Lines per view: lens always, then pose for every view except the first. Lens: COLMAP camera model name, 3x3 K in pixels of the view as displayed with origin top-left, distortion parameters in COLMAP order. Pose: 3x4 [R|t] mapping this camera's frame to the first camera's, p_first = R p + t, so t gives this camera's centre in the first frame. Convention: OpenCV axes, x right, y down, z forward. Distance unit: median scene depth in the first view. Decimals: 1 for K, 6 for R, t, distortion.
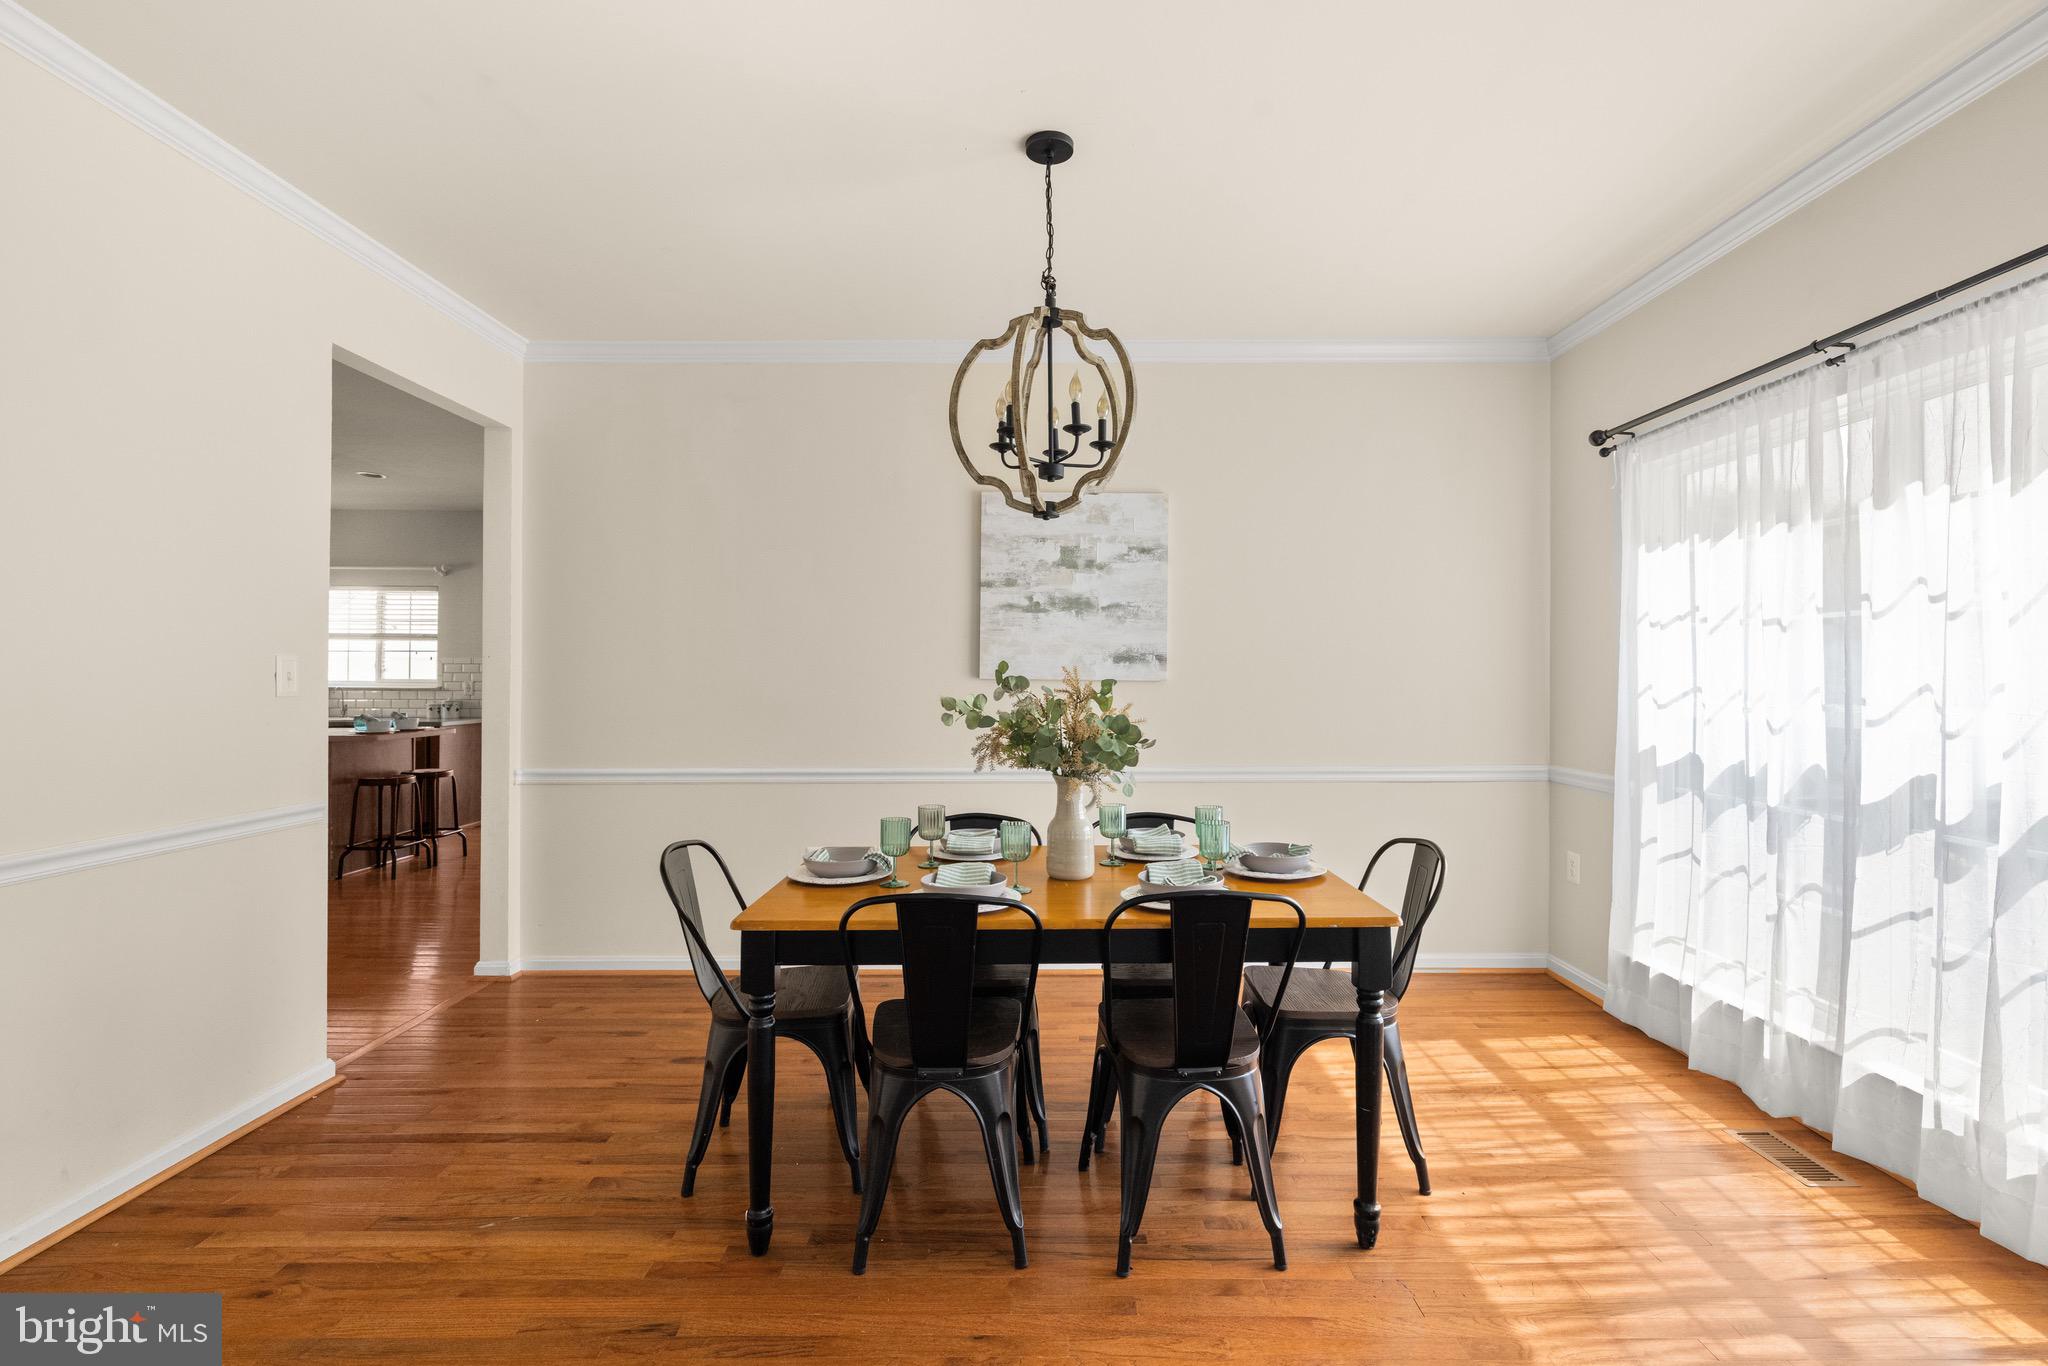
lens RADIAL K [[912.0, 0, 1038.4], [0, 912.0, 668.9], [0, 0, 1]] dist [-0.001050, -0.000046]
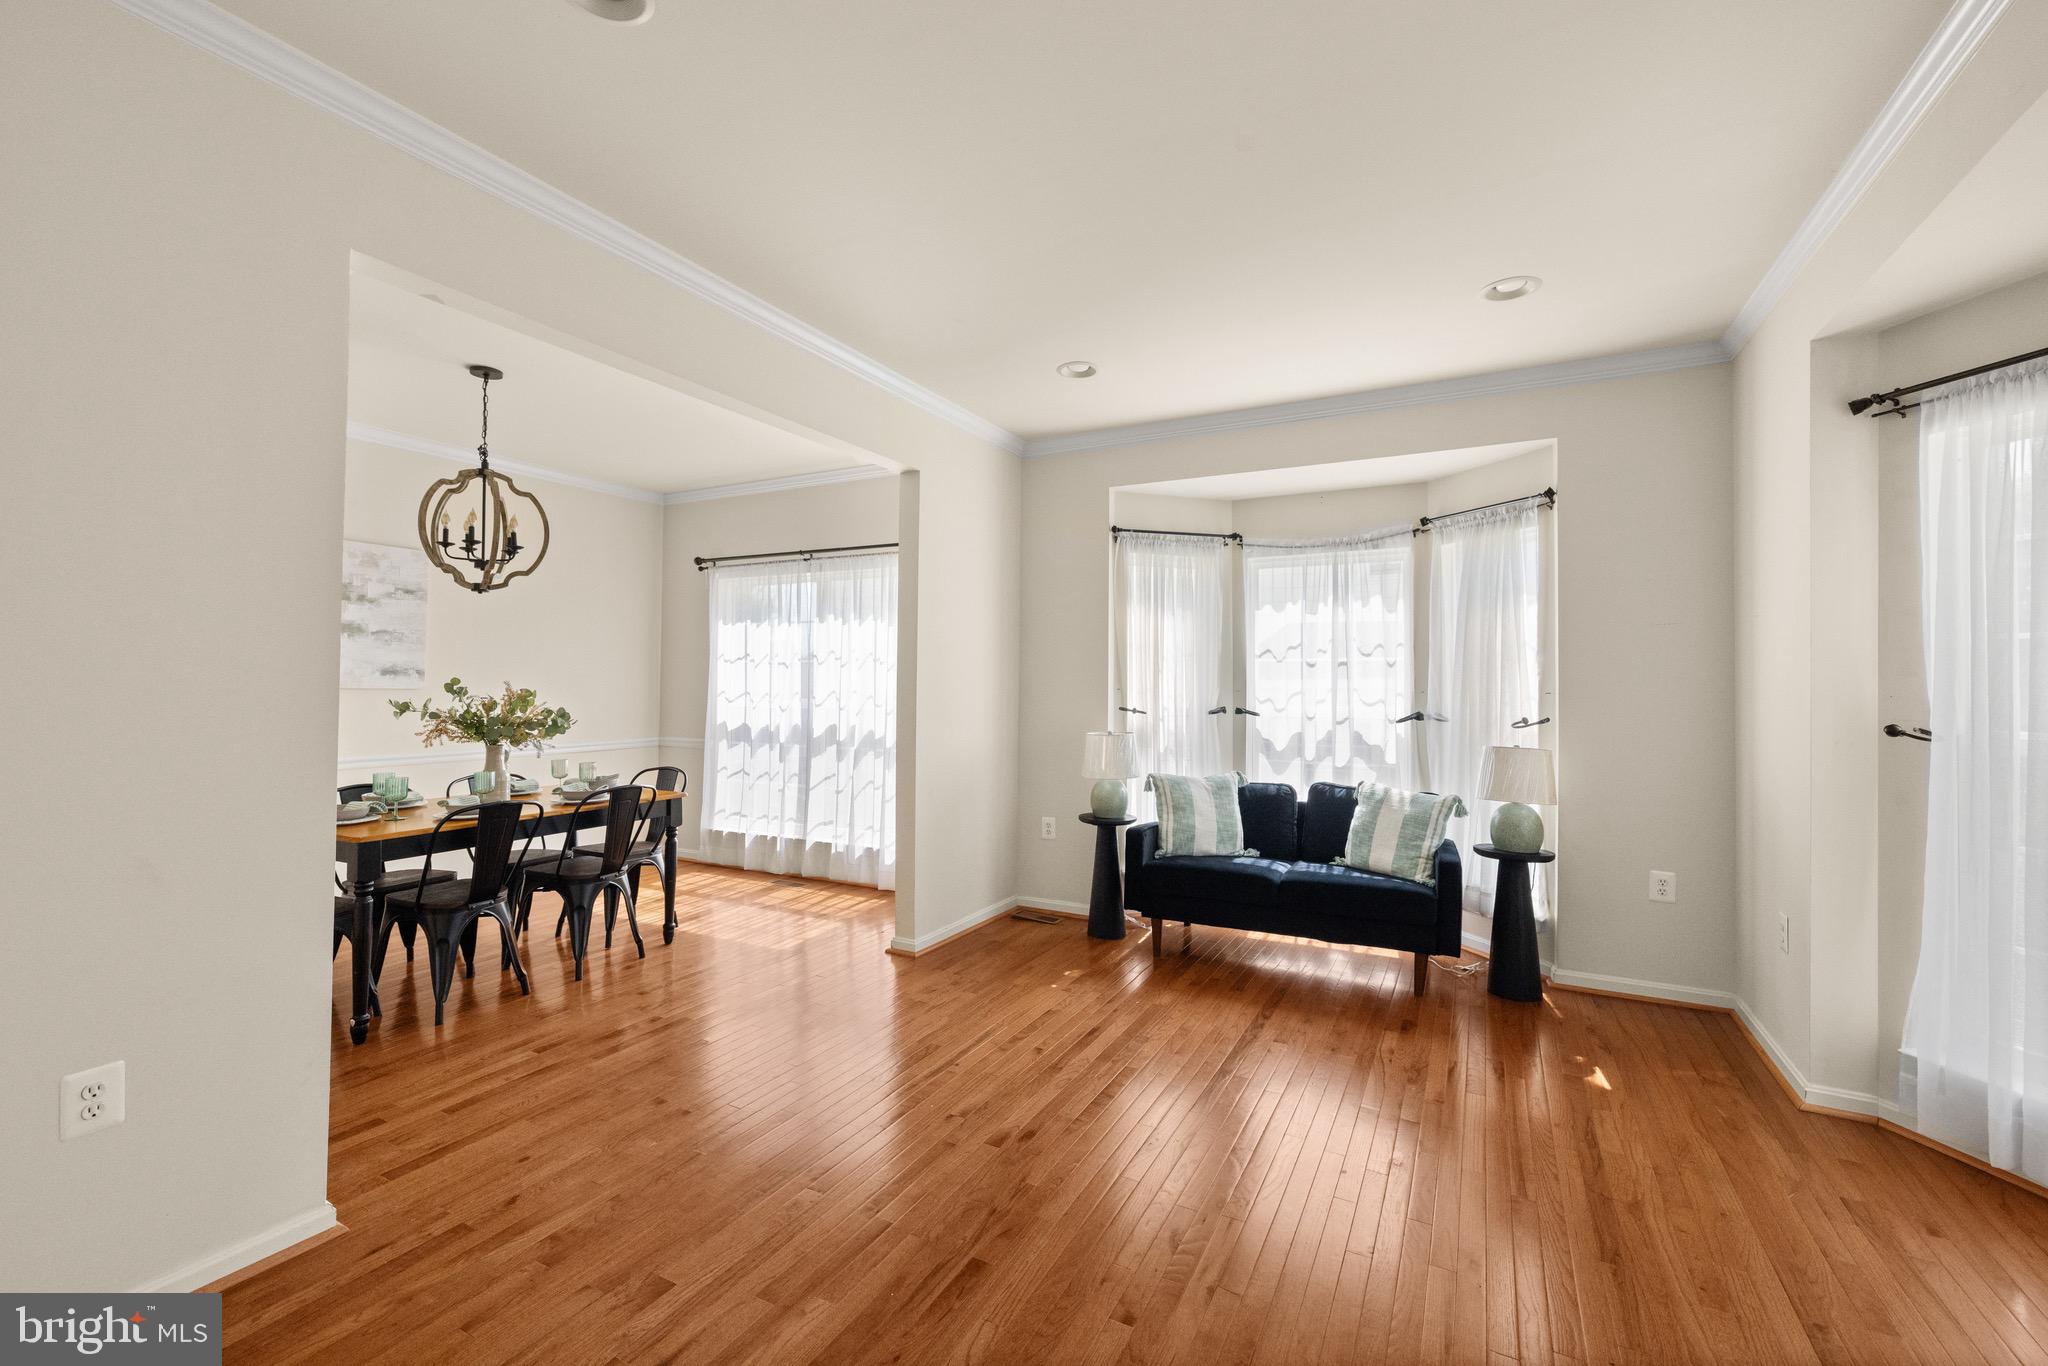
lens RADIAL K [[863.1, 0, 1017.0], [0, 863.1, 671.7], [0, 0, 1]] dist [0.004114, 0.000146]
pose [[0.475146, 0.016809, 0.879746, -0.826019], [-0.012413, 0.999846, -0.012399, -0.010774], [-0.879819, -0.005029, 0.475282, -0.560643]]
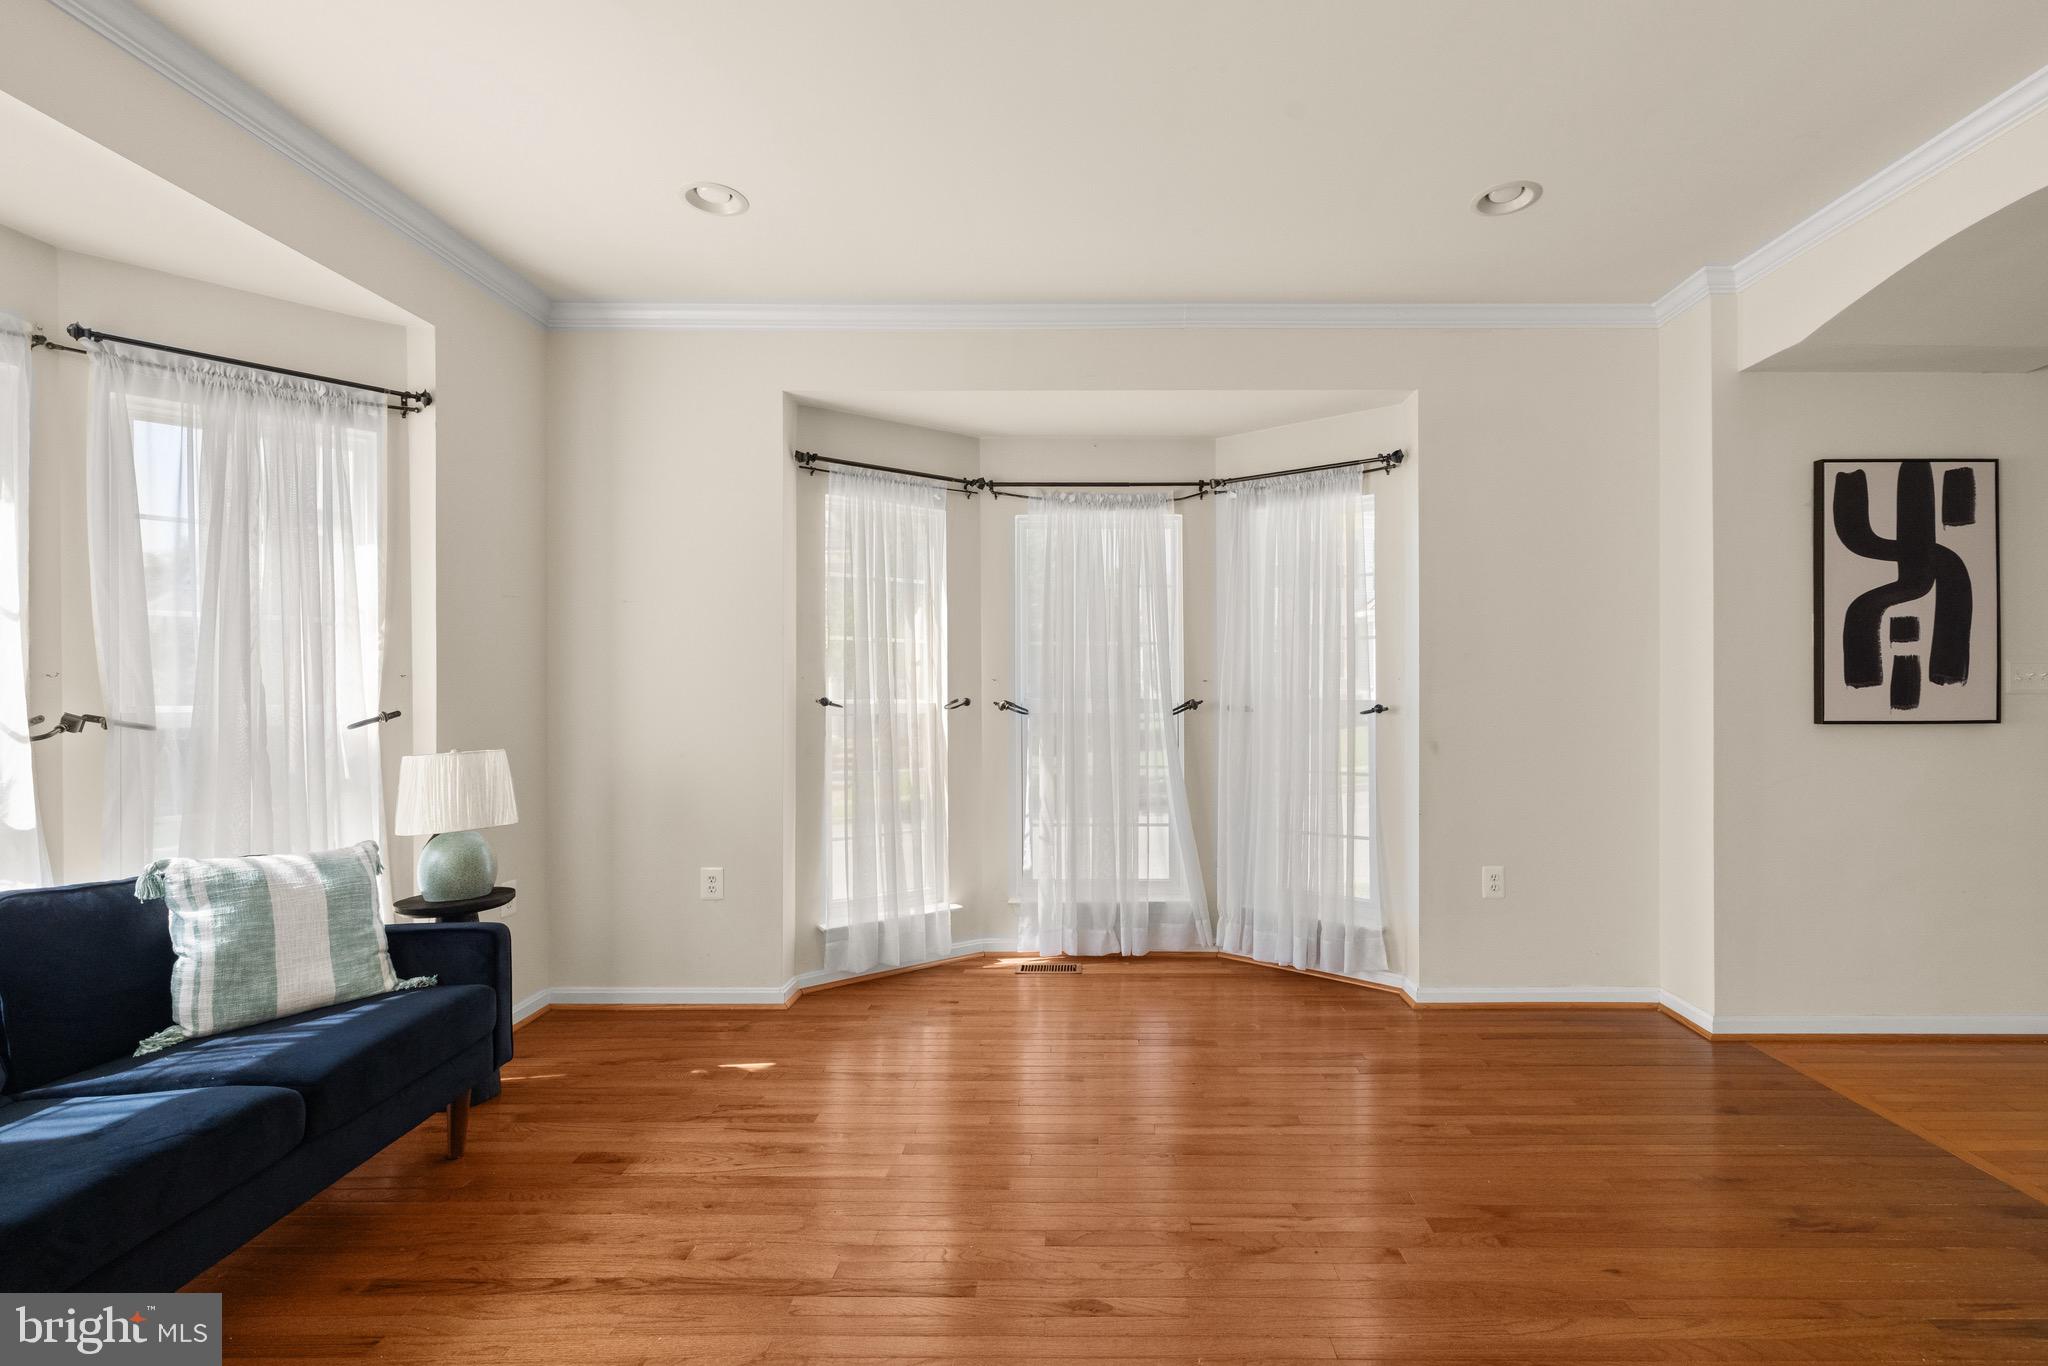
lens RADIAL K [[912.0, 0, 1090.1], [0, 912.0, 684.7], [0, 0, 1]] dist [-0.001050, -0.000046]
pose [[-0.999995, -0.001500, 0.002616, 0.040365], [-0.001512, 0.999989, -0.004507, 0.009478], [-0.002610, -0.004511, -0.999986, 0.416728]]
